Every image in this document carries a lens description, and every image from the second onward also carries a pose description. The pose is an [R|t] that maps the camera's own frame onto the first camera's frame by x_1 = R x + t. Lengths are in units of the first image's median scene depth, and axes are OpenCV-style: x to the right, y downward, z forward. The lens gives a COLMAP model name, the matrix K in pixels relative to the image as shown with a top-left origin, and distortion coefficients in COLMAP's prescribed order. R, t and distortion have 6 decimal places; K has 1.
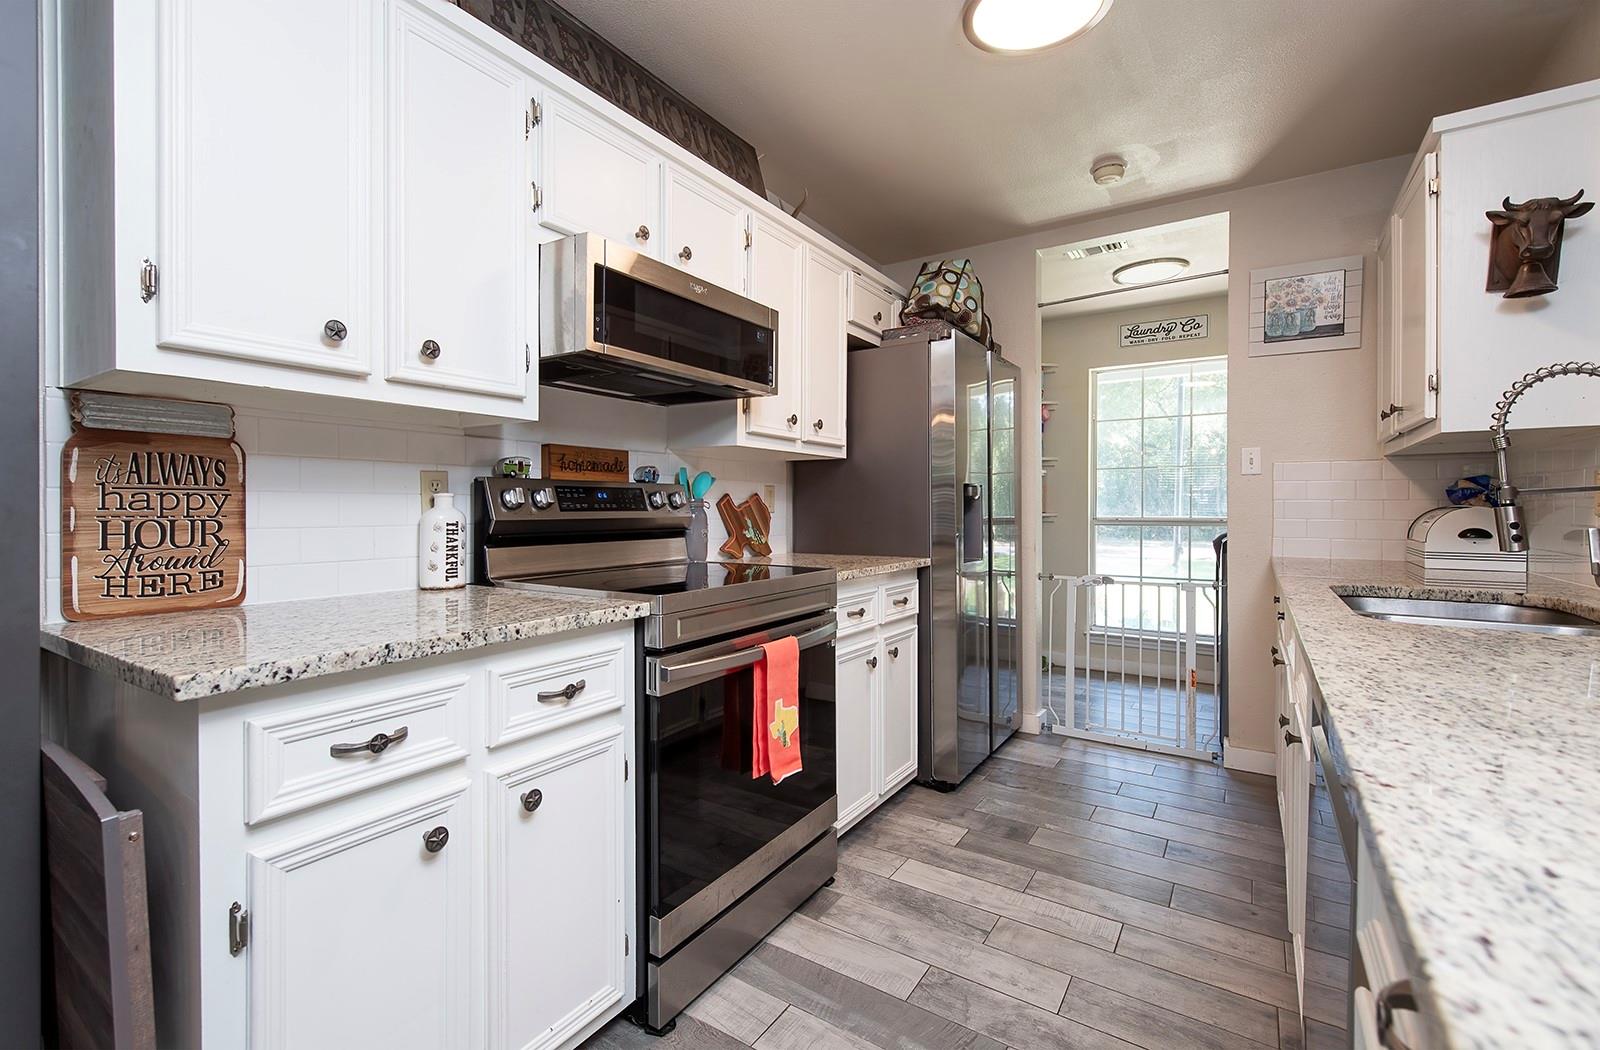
lens RADIAL K [[706.4, 0, 754.7], [0, 706.4, 520.5], [0, 0, 1]] dist [-0.002232, -0.000034]
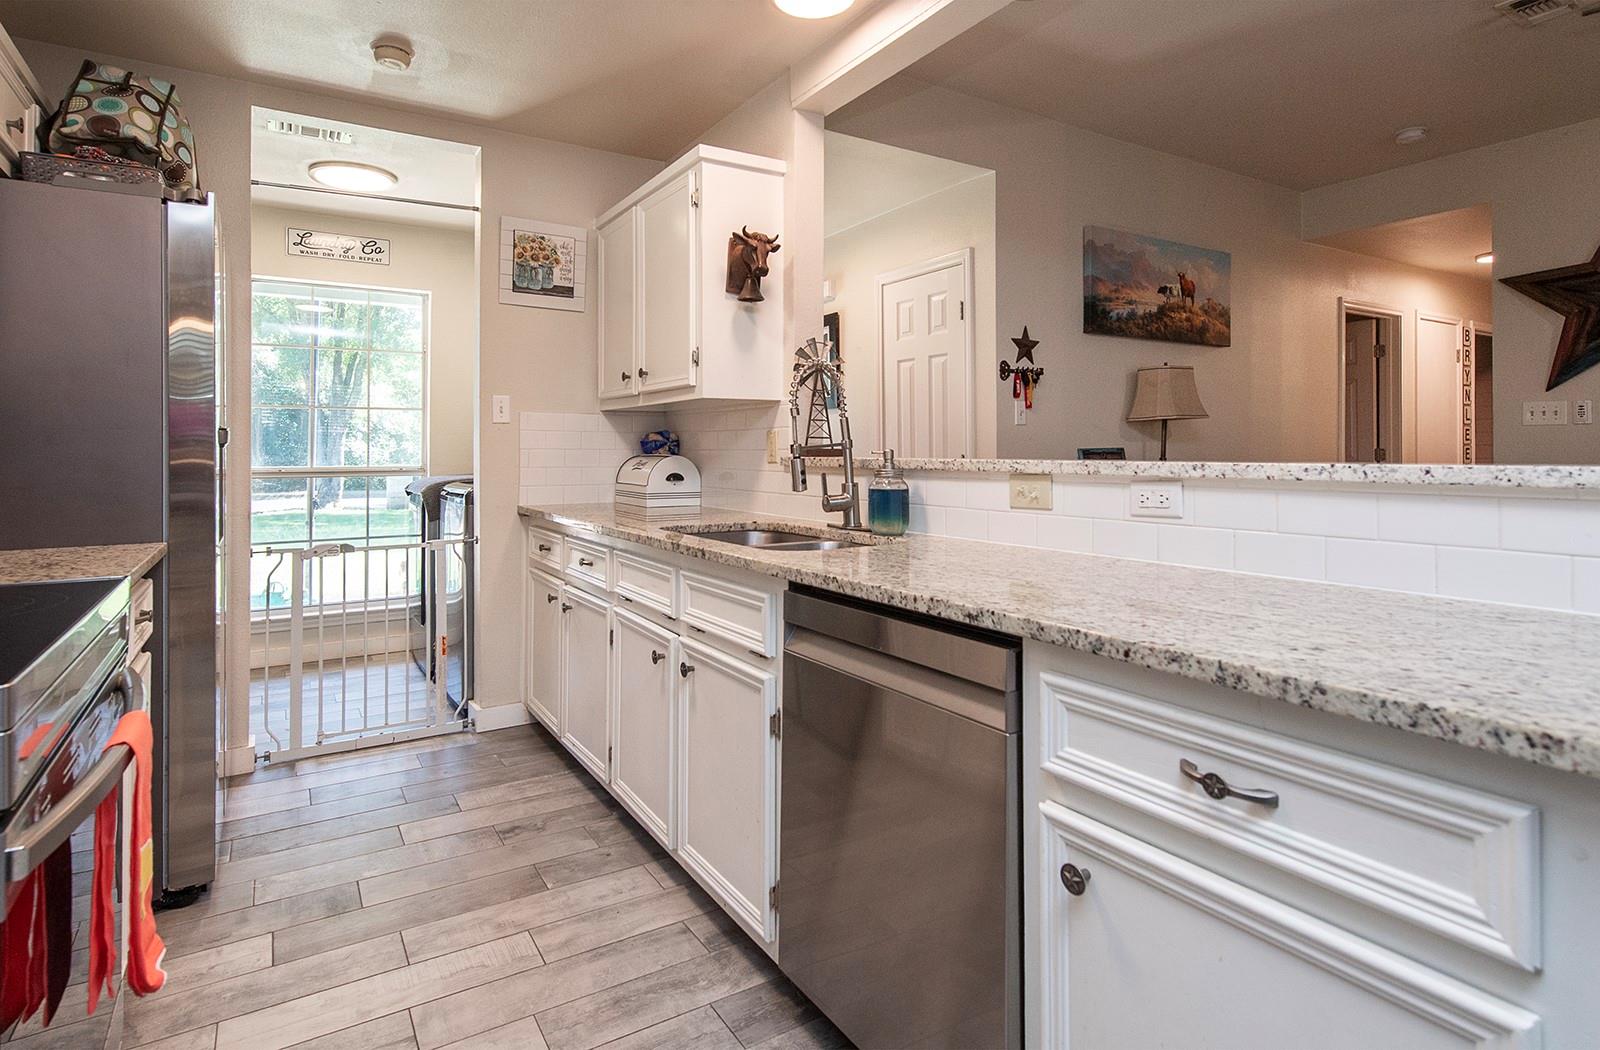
lens RADIAL K [[835.2, 0, 795.3], [0, 835.2, 445.7], [0, 0, 1]] dist [0.004840, -0.000029]
pose [[0.391126, 0.004182, 0.920327, -0.238682], [0.018362, 0.999755, -0.012347, -0.013801], [-0.920154, 0.021729, 0.390954, 0.201954]]
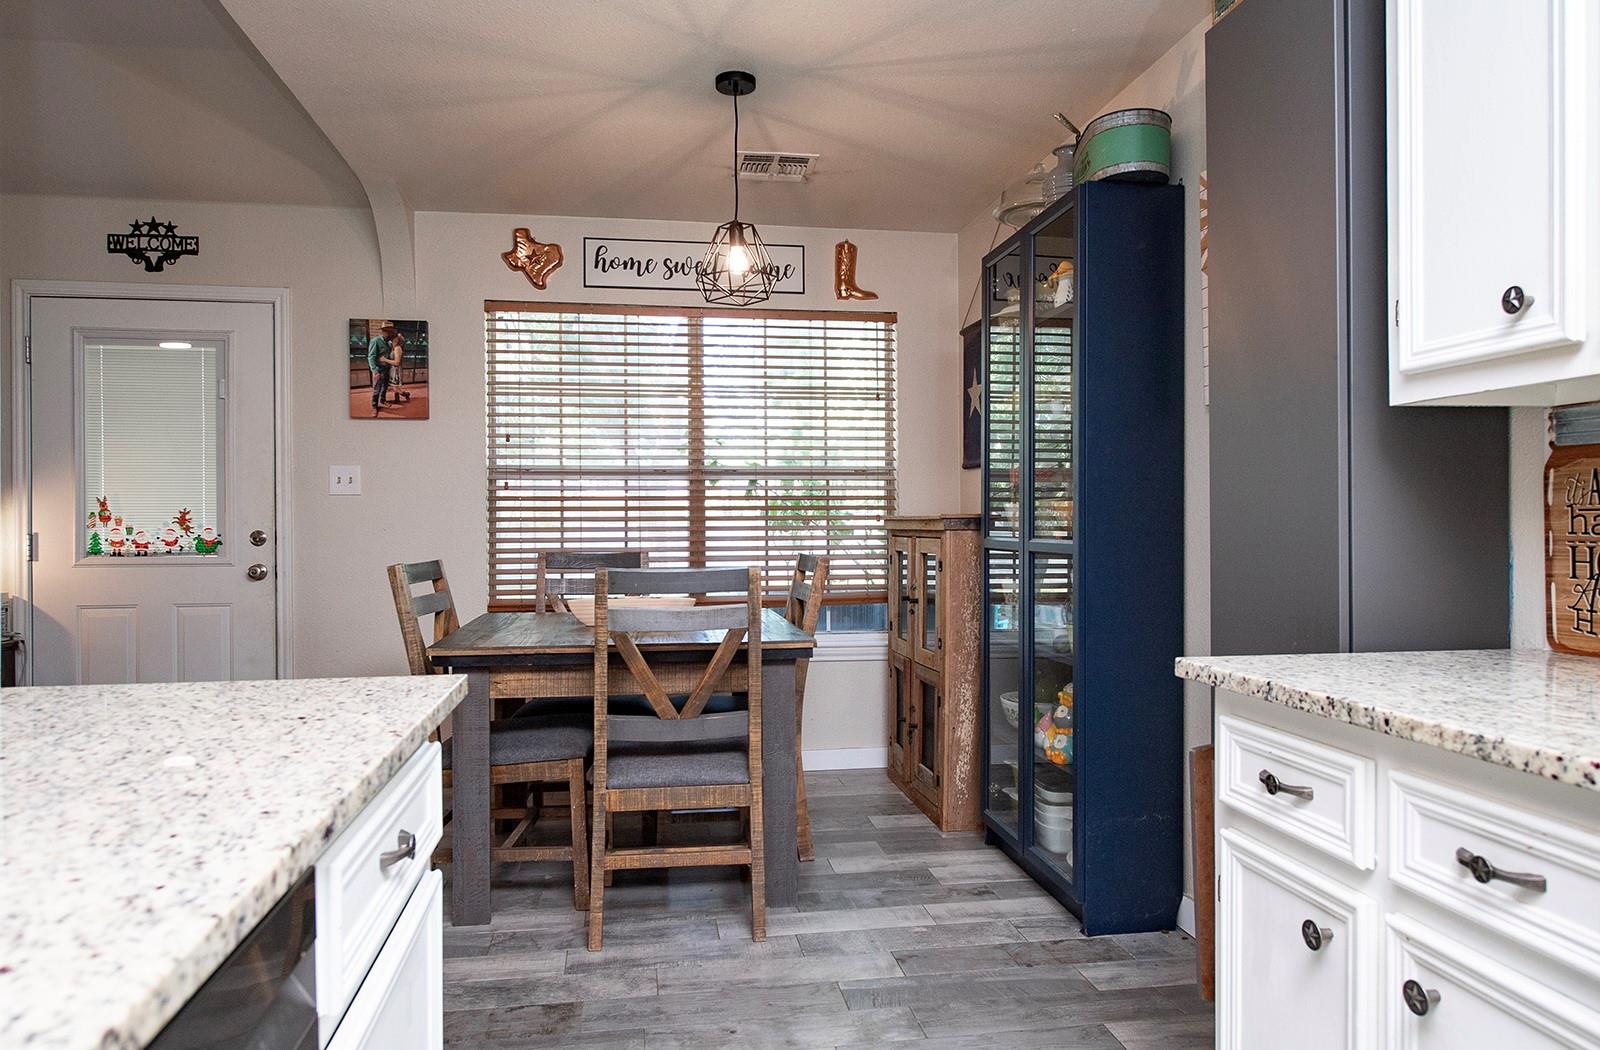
lens RADIAL K [[1050.4, 0, 800.0], [0, 1050.4, 525.0], [0, 0, 1]] dist [0.001968, 0.001416]
pose [[-0.711996, 0.007804, -0.702140, 0.338763], [-0.006438, 0.999824, 0.017640, -0.020351], [0.702154, 0.017080, -0.711821, 0.575721]]
